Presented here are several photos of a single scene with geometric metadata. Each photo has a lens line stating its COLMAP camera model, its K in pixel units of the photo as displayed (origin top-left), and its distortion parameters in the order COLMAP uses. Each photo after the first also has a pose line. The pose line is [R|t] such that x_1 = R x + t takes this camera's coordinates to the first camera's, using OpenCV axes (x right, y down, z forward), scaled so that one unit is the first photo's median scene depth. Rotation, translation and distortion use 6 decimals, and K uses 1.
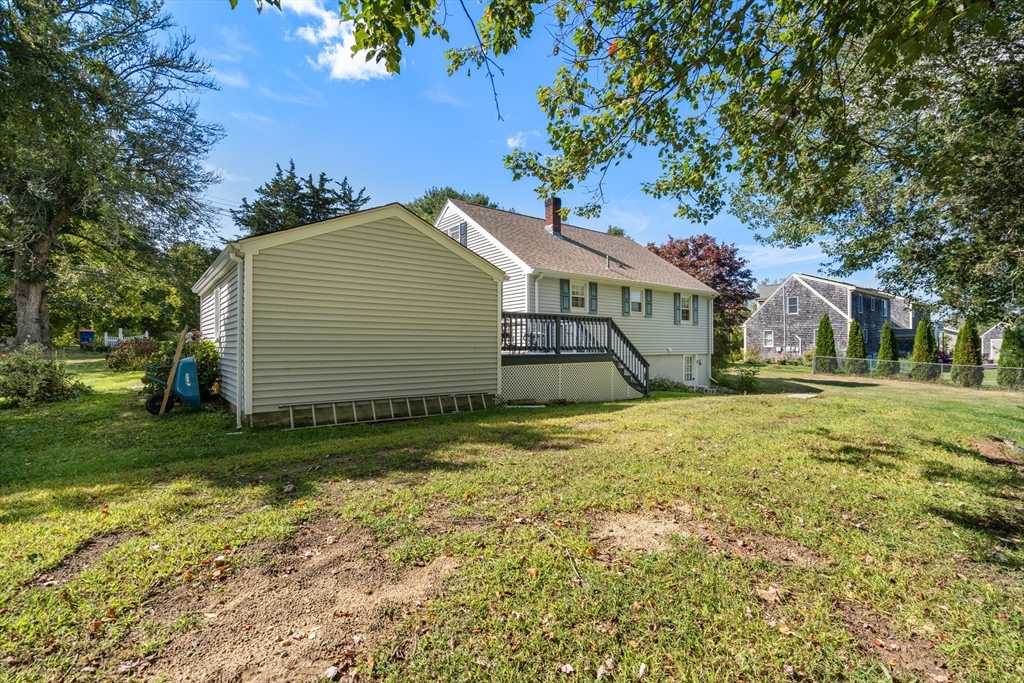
lens RADIAL K [[484.3, 0, 517.9], [0, 484.3, 345.2], [0, 0, 1]] dist [0.003363, 0.000232]
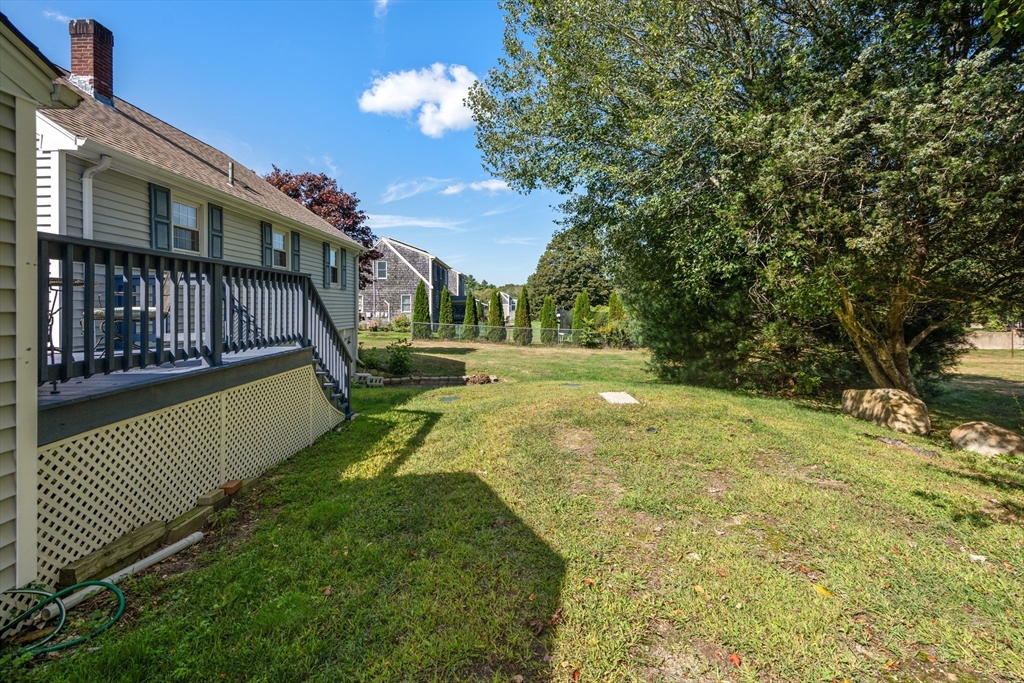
lens RADIAL K [[468.0, 0, 497.4], [0, 468.0, 304.2], [0, 0, 1]] dist [-0.004881, 0.001861]
pose [[0.626002, 0.002649, 0.779817, -0.034136], [-0.001032, 0.999996, -0.002568, -0.015193], [-0.779821, 0.000803, 0.626002, 0.323884]]
